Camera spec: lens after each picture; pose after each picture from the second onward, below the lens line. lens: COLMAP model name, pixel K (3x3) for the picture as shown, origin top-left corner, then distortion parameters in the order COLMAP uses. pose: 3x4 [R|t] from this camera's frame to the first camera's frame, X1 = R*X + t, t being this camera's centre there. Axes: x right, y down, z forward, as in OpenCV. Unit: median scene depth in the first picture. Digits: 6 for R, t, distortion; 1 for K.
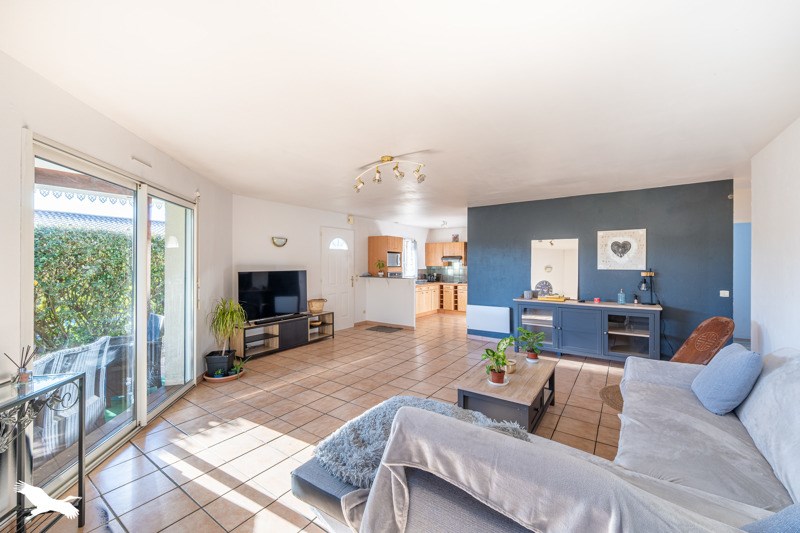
lens RADIAL K [[326.2, 0, 401.4], [0, 326.2, 263.4], [0, 0, 1]] dist [-0.001451, 0.000025]
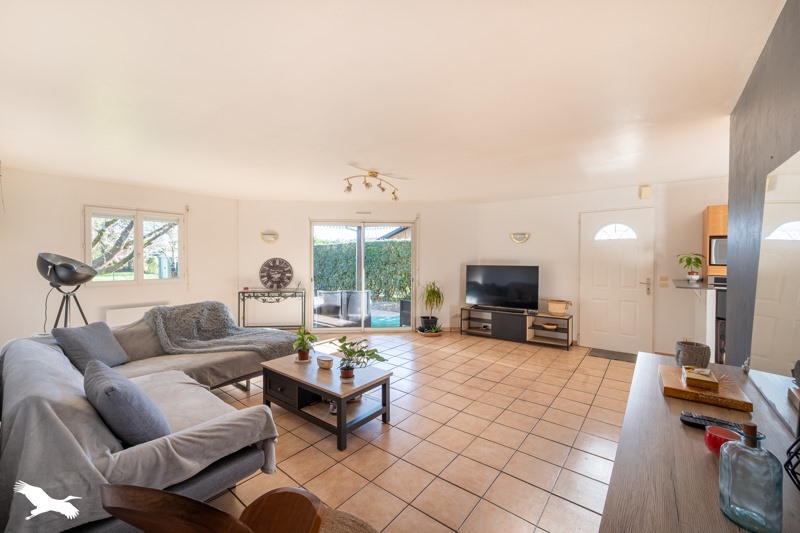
lens RADIAL K [[326.2, 0, 399.2], [0, 326.2, 261.6], [0, 0, 1]] dist [-0.001451, 0.000025]
pose [[-0.065544, 0.018892, -0.997671, 0.422970], [0.000857, 0.999821, 0.018876, -0.005275], [0.997849, 0.000382, -0.065548, 0.422541]]
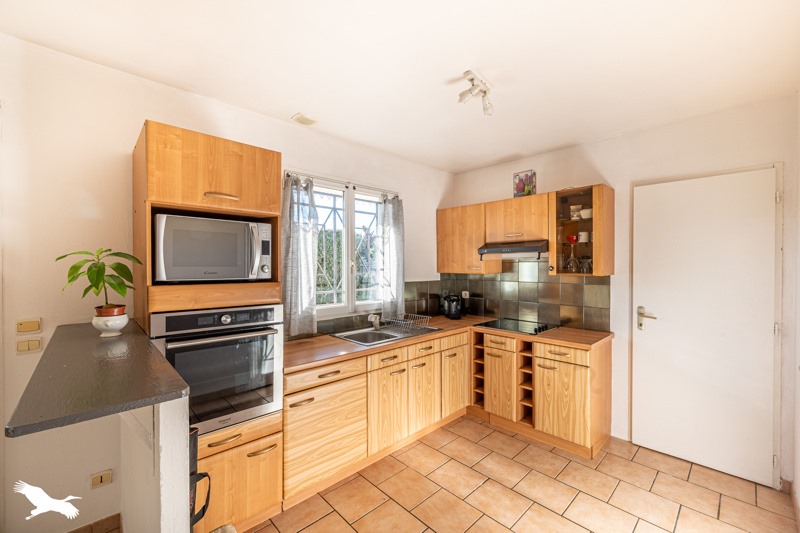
lens RADIAL K [[326.2, 0, 395.2], [0, 326.2, 264.9], [0, 0, 1]] dist [-0.001451, 0.000025]
pose [[0.978911, -0.003275, -0.204259, 0.108941], [0.003808, 0.999990, 0.002219, -0.001151], [0.204250, -0.002950, 0.978914, 0.676712]]
